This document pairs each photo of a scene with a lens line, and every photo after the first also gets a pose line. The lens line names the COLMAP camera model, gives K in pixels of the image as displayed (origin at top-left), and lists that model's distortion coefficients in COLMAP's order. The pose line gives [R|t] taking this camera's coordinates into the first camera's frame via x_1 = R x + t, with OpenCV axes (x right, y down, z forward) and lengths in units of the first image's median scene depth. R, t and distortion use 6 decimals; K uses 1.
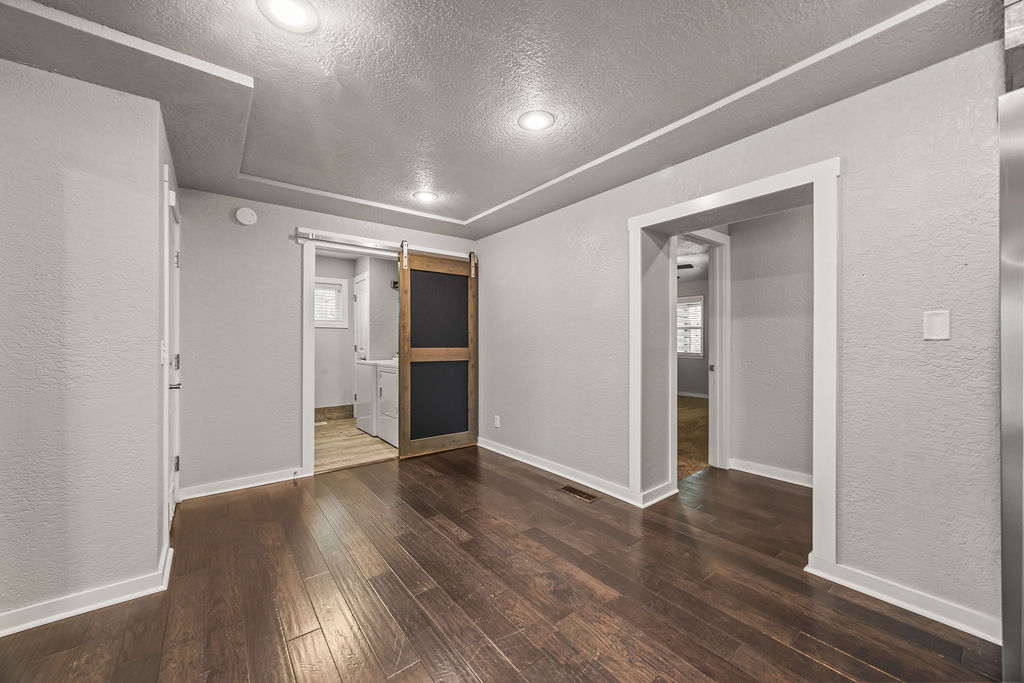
lens RADIAL K [[388.9, 0, 511.6], [0, 388.9, 344.3], [0, 0, 1]] dist [-0.005809, 0.000524]
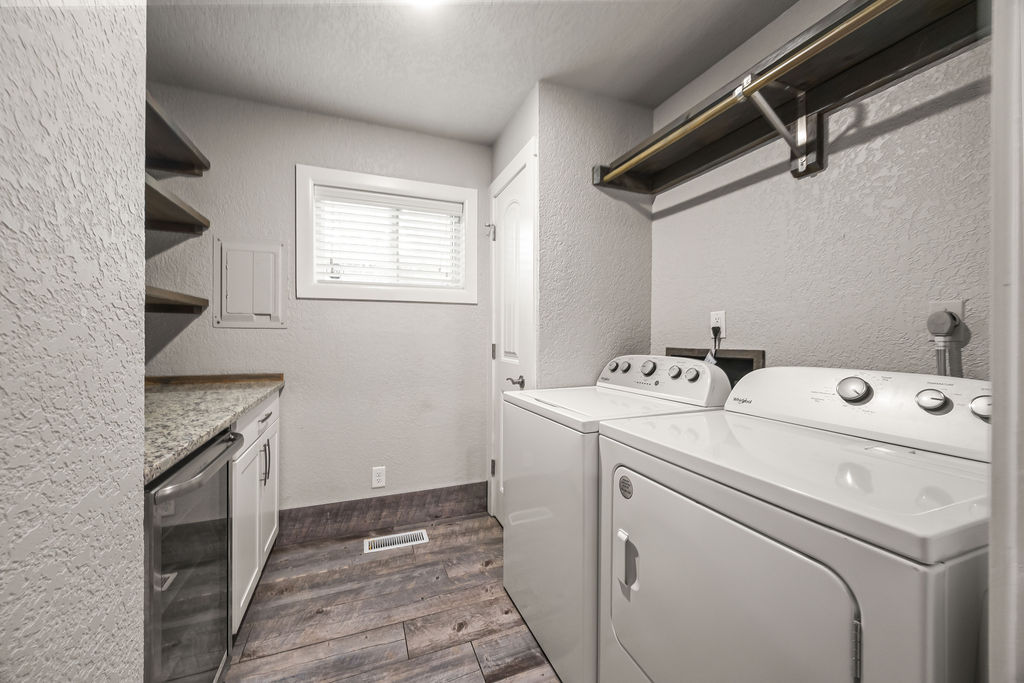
lens RADIAL K [[388.9, 0, 507.8], [0, 388.9, 340.2], [0, 0, 1]] dist [-0.005809, 0.000524]
pose [[0.960587, 0.005465, -0.277925, -0.273544], [-0.005908, 0.999982, -0.000756, -0.001770], [0.277916, 0.002368, 0.960603, 0.607408]]
